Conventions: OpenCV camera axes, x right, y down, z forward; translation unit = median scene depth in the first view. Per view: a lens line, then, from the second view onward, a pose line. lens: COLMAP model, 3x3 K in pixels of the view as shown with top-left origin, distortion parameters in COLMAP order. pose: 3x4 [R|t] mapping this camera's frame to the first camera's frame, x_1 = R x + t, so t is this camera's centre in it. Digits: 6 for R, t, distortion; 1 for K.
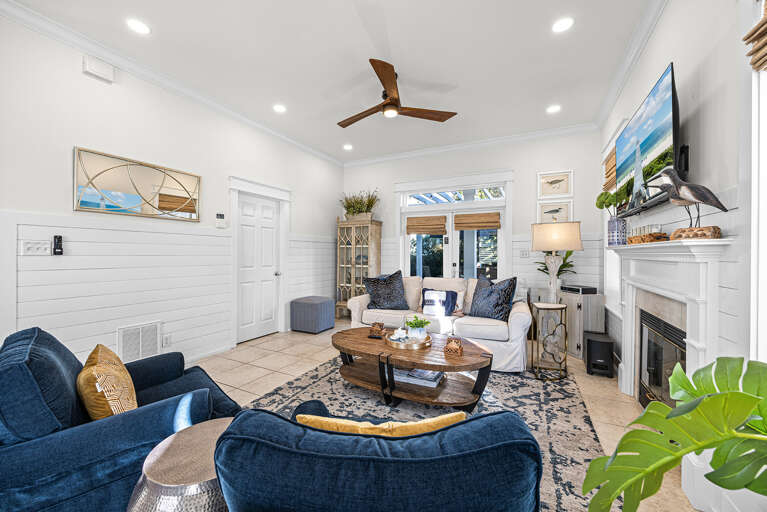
lens RADIAL K [[296.7, 0, 379.0], [0, 296.7, 254.8], [0, 0, 1]] dist [-0.002512, 0.000001]
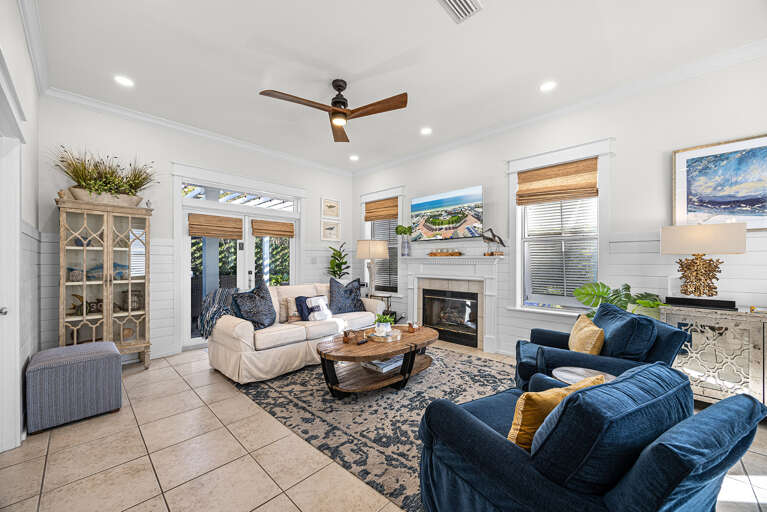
lens RADIAL K [[296.7, 0, 379.3], [0, 296.7, 261.1], [0, 0, 1]] dist [-0.002512, 0.000001]
pose [[0.285935, -0.005180, 0.958235, -0.799569], [0.002163, 0.999986, 0.004760, -0.009608], [-0.958247, 0.000711, 0.285942, 0.522988]]
